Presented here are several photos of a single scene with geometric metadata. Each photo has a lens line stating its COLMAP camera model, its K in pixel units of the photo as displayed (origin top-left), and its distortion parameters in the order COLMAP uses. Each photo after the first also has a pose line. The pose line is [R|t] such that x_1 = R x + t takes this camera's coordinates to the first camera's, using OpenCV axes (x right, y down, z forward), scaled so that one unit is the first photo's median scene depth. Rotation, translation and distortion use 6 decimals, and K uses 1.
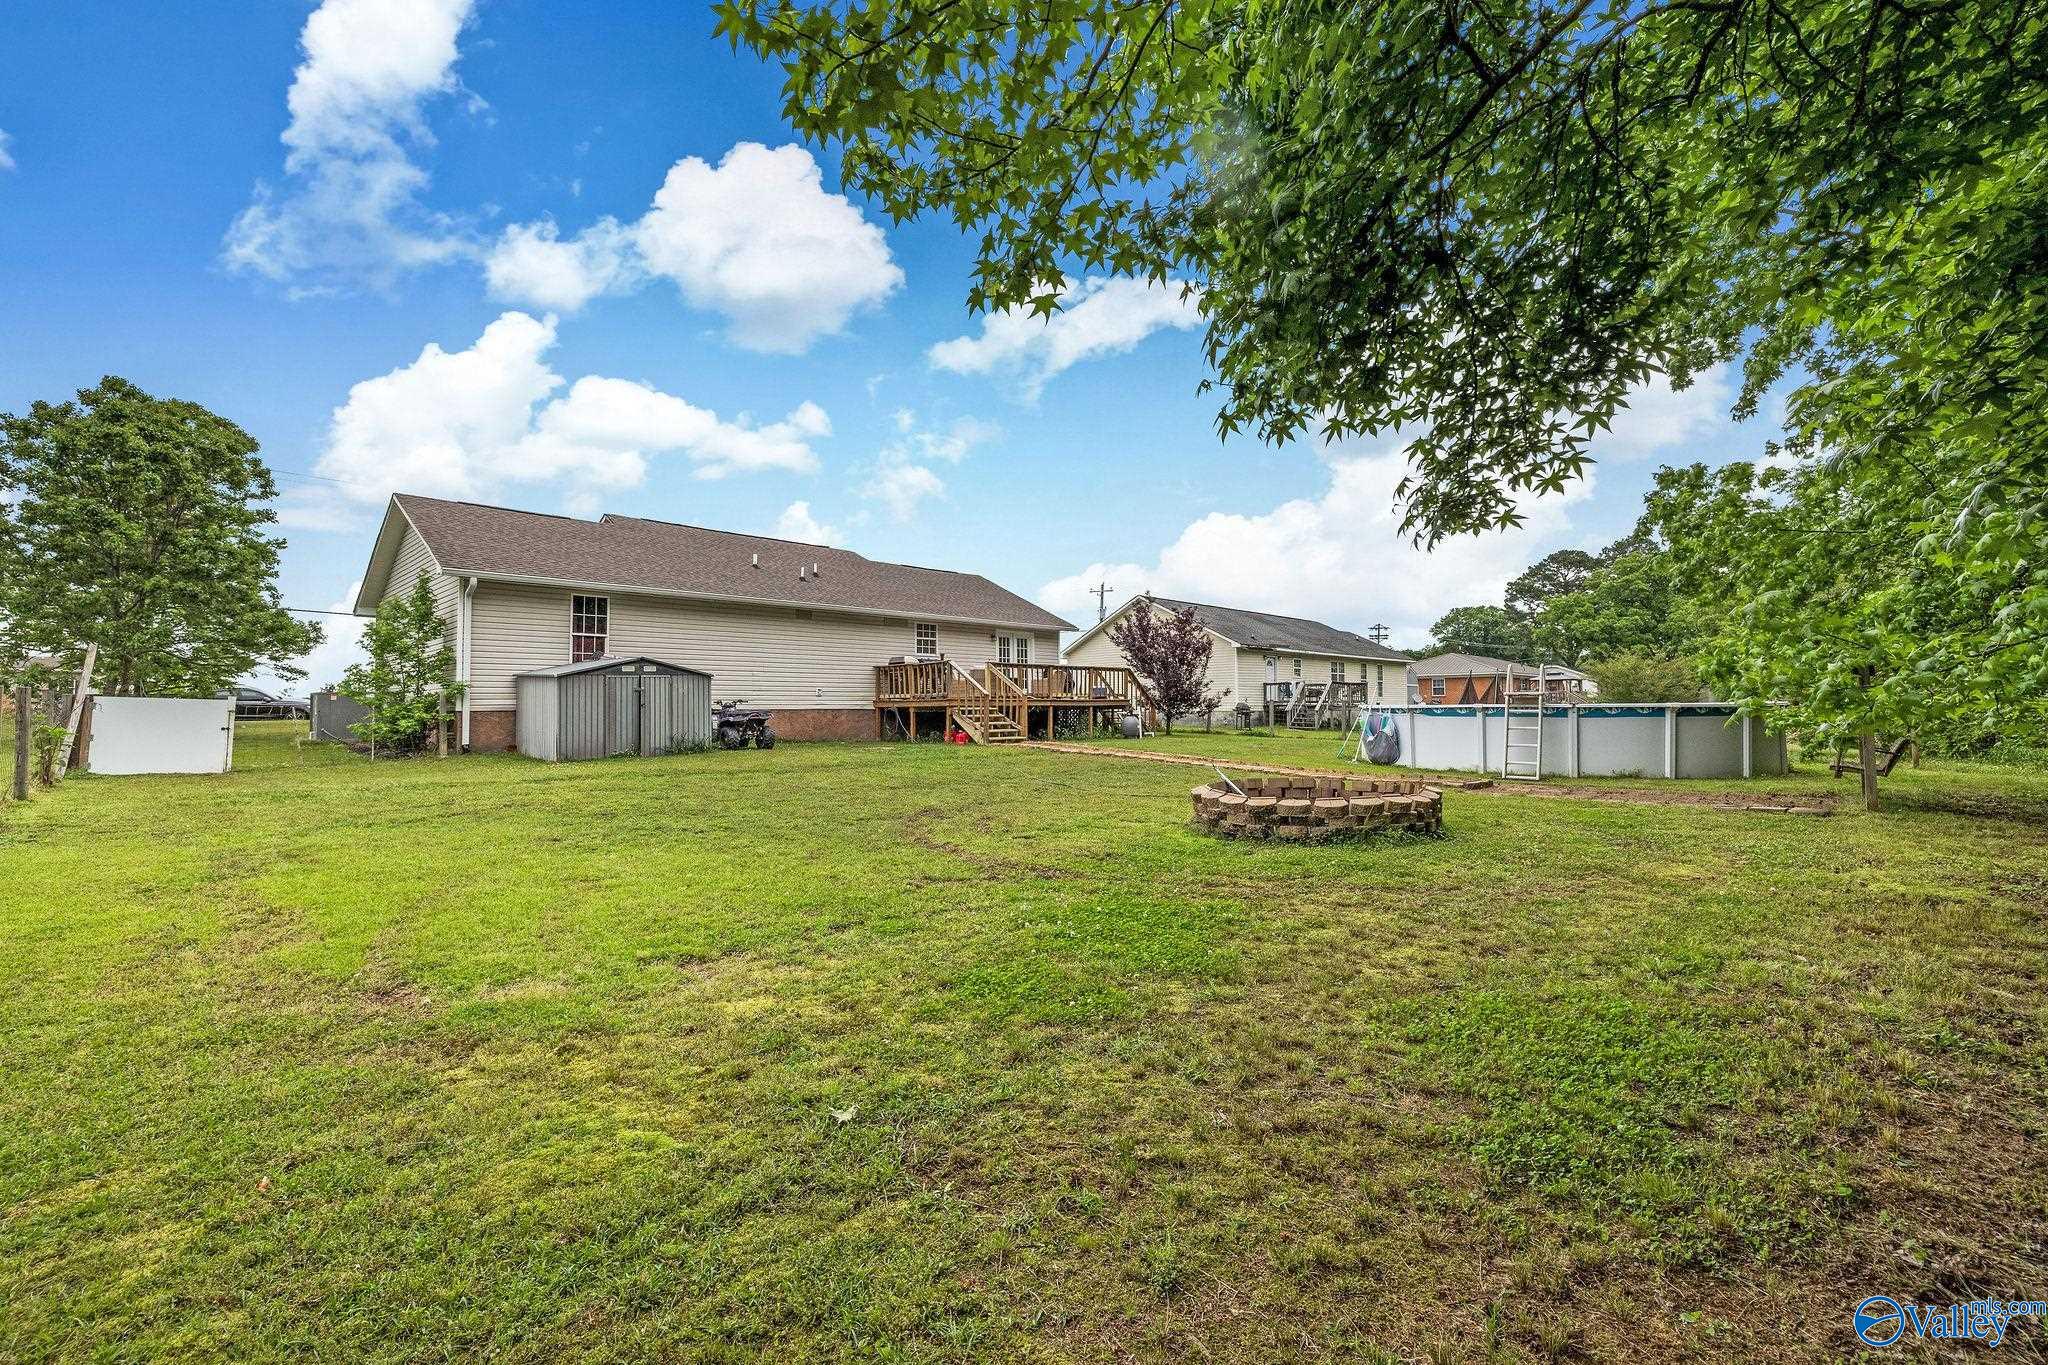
lens RADIAL K [[882.5, 0, 1018.3], [0, 882.5, 672.0], [0, 0, 1]] dist [0.003609, 0.000680]
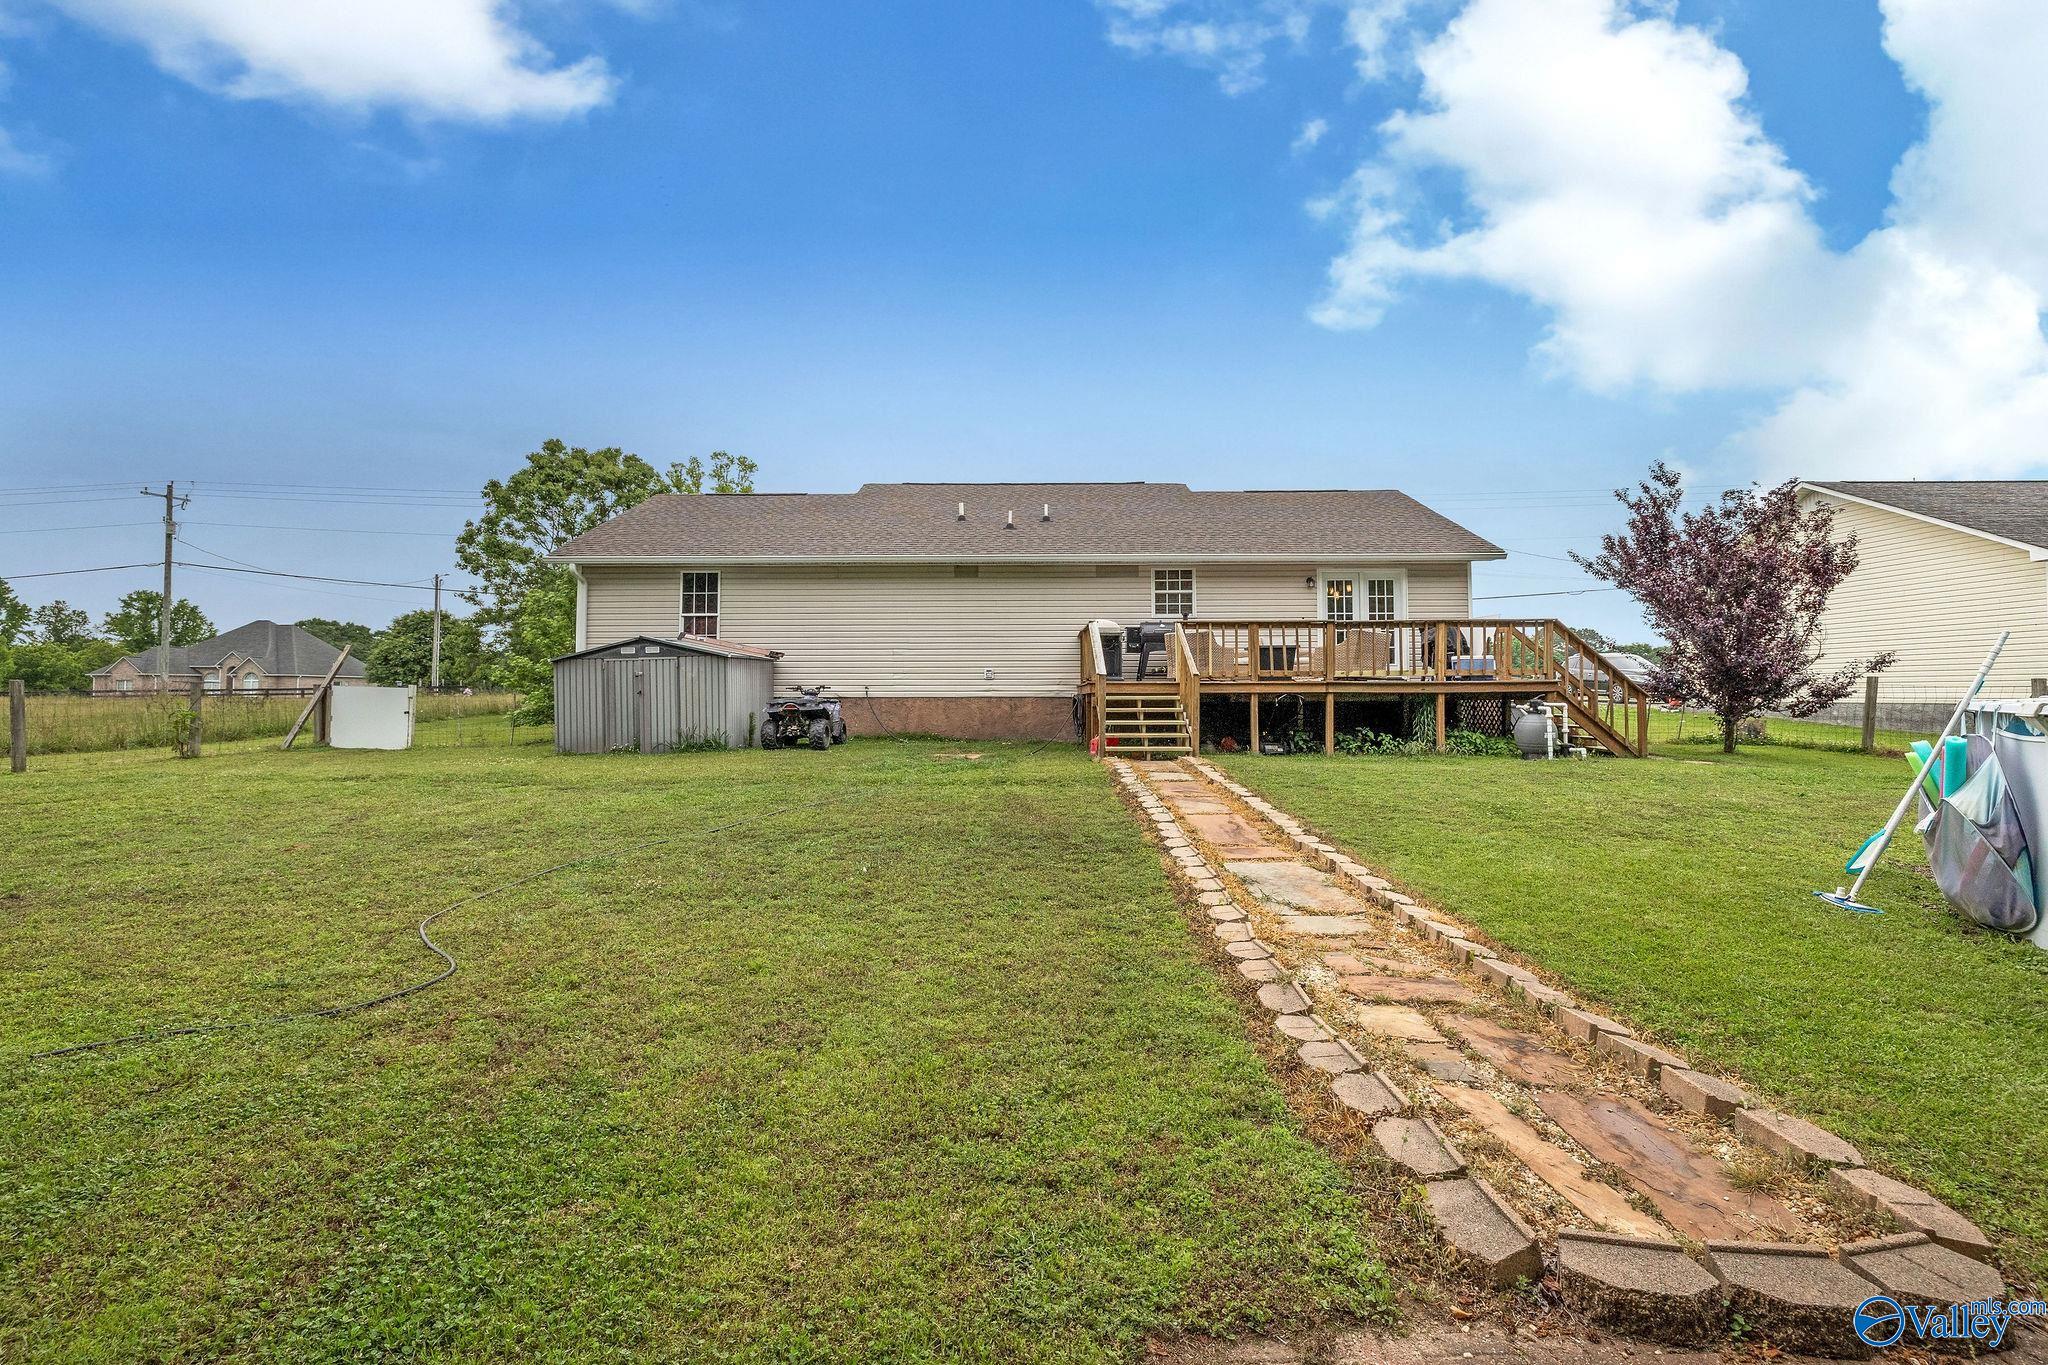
lens RADIAL K [[857.8, 0, 1024.0], [0, 857.8, 682.5], [0, 0, 1]] dist [0.000356, -0.000201]
pose [[0.686093, -0.004745, -0.727499, 0.322723], [0.028433, 0.999390, 0.020297, 0.016073], [0.726958, -0.034611, 0.685809, 0.530380]]
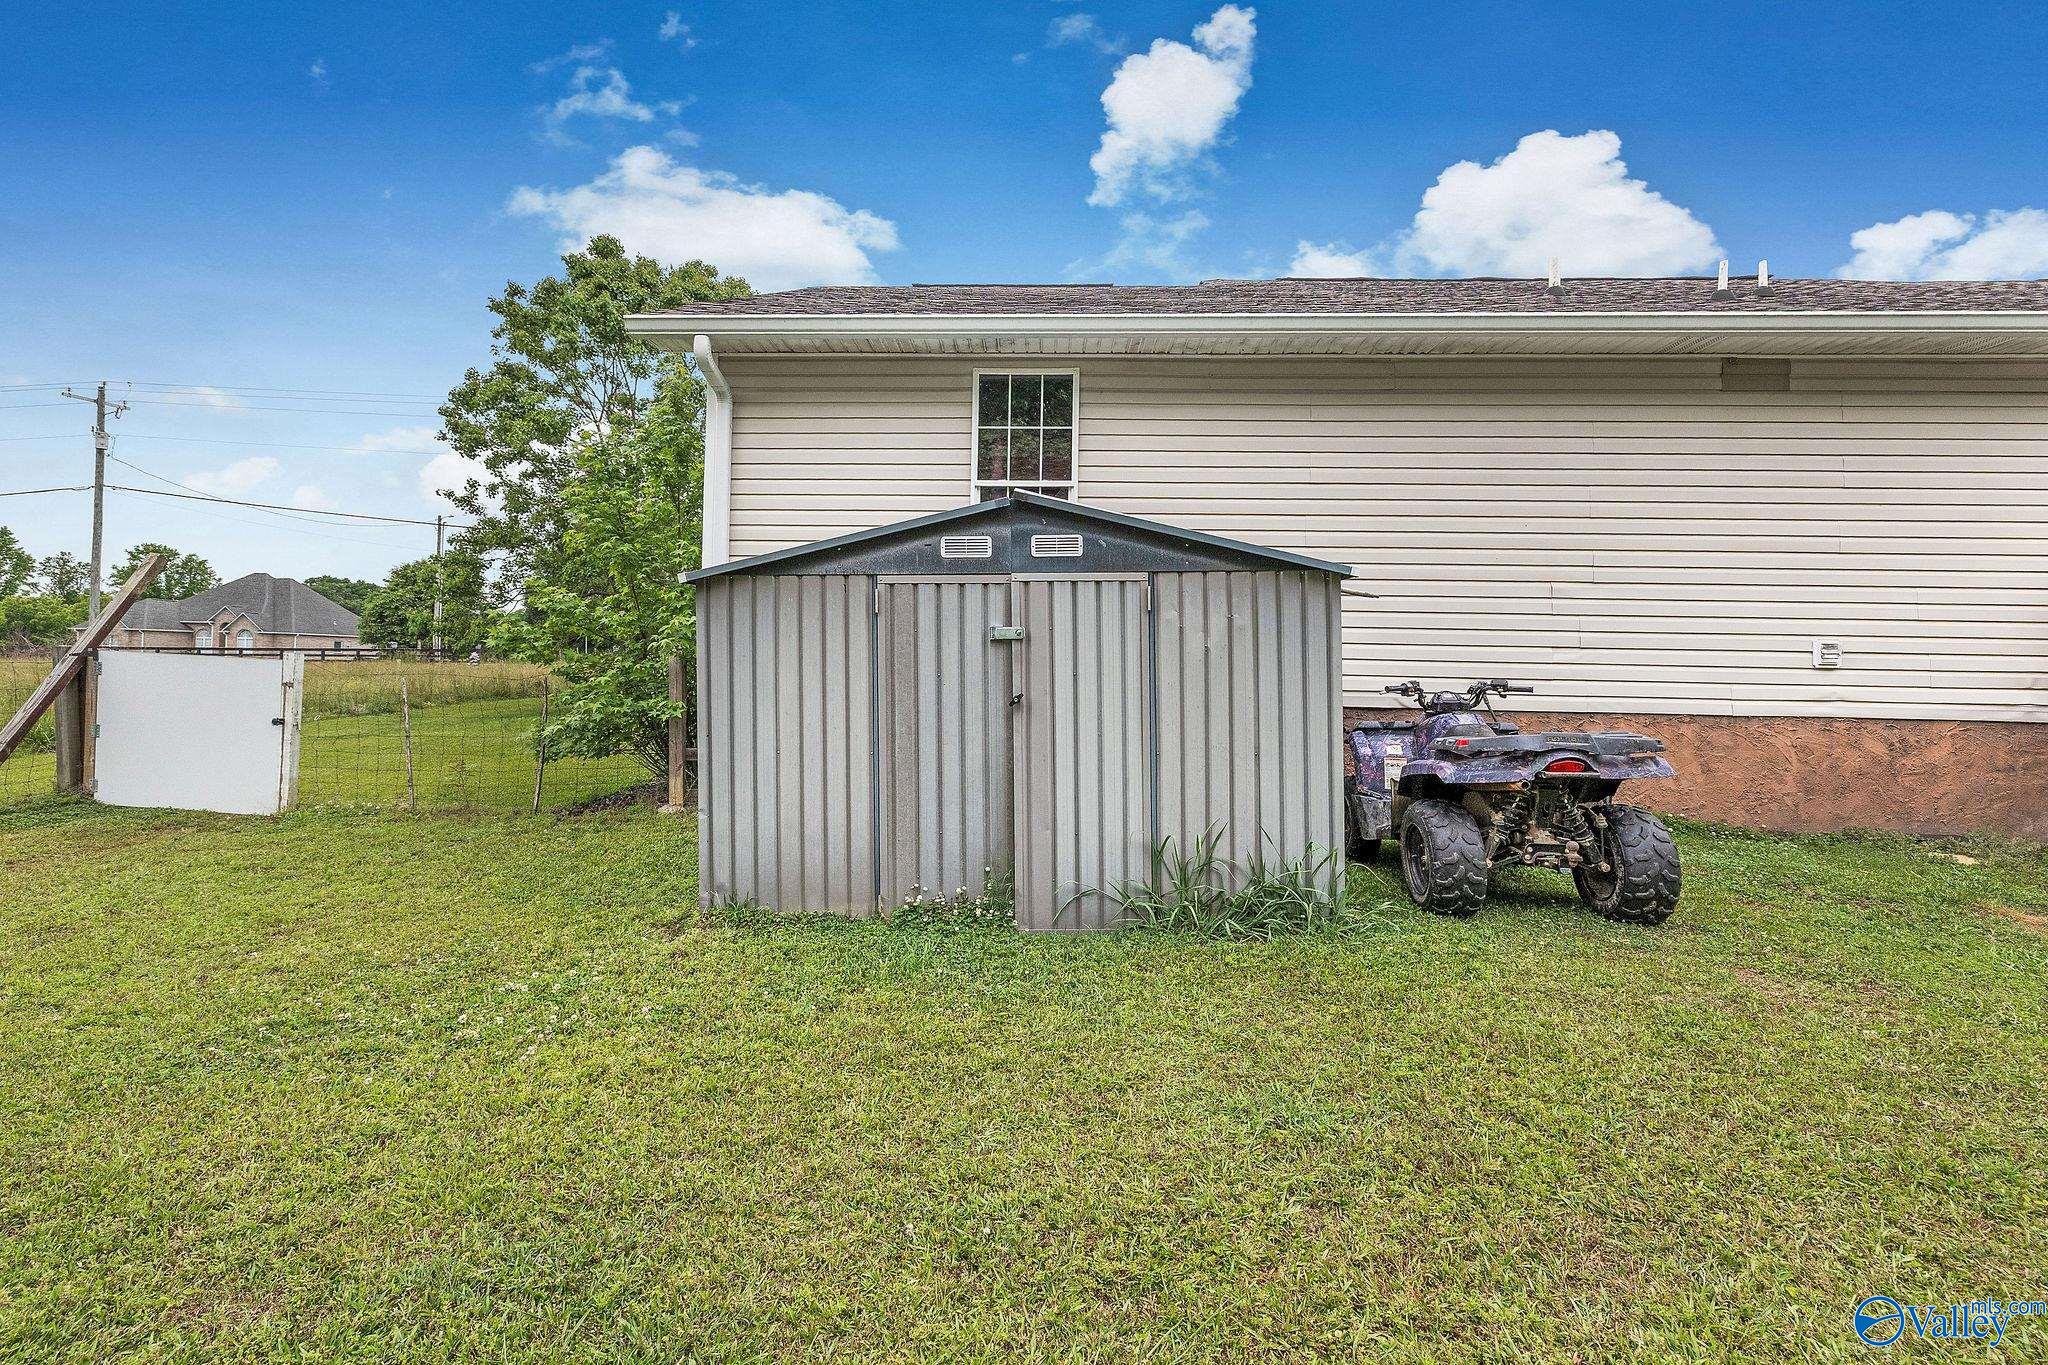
lens RADIAL K [[882.5, 0, 1018.3], [0, 882.5, 672.0], [0, 0, 1]] dist [0.003609, 0.000680]
pose [[0.664159, 0.022242, -0.747260, -0.191681], [0.008348, 0.999274, 0.037163, 0.016012], [0.747545, -0.030920, 0.663492, 0.640095]]
